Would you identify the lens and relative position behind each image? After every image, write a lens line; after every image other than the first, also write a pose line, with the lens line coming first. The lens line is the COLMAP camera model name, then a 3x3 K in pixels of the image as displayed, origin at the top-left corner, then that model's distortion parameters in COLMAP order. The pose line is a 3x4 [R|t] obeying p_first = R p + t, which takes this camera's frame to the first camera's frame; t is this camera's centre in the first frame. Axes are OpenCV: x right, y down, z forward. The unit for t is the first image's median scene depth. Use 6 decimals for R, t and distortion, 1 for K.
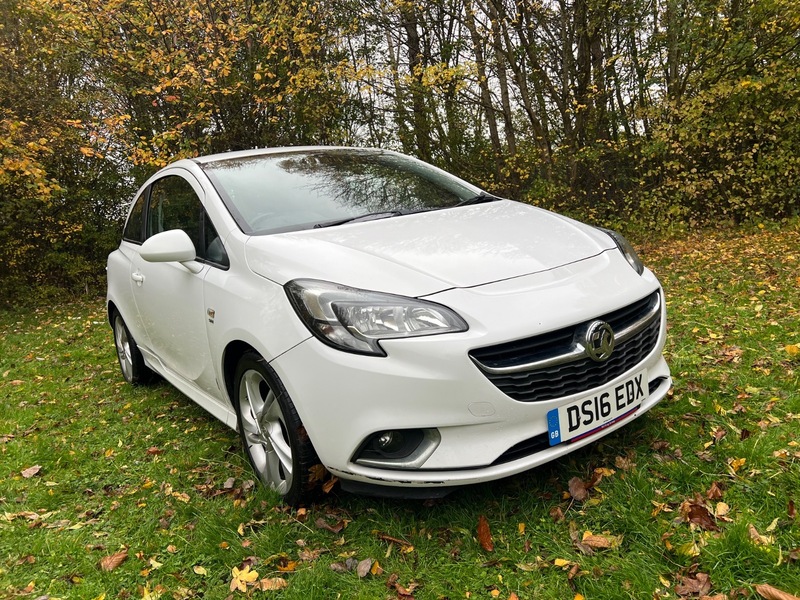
lens RADIAL K [[600.0, 0, 403.8], [0, 600.0, 308.4], [0, 0, 1]] dist [0.066469, -0.071514]
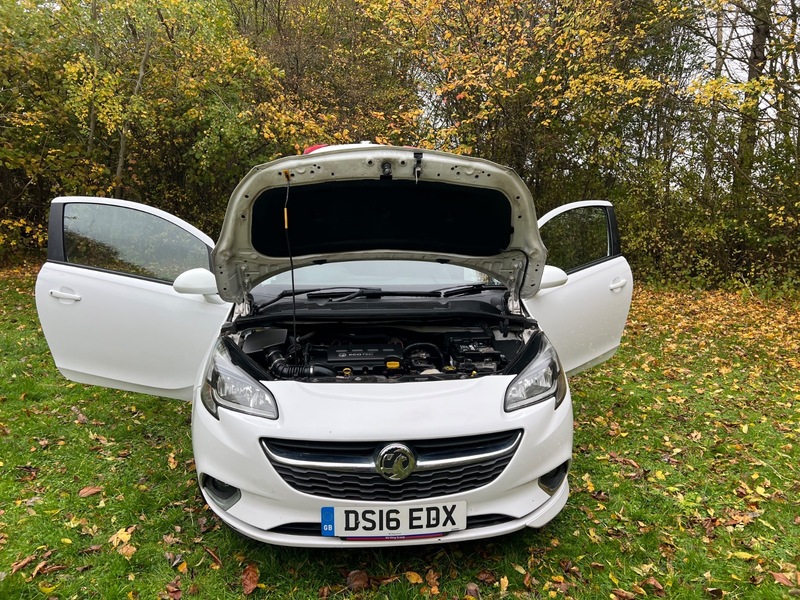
lens RADIAL K [[600.4, 0, 404.8], [0, 600.4, 307.1], [0, 0, 1]] dist [0.028960, -0.034824]
pose [[0.845748, 0.219289, -0.486438, 0.815143], [-0.198578, 0.975518, 0.094511, -0.329574], [0.495254, 0.016664, 0.868588, 0.061675]]
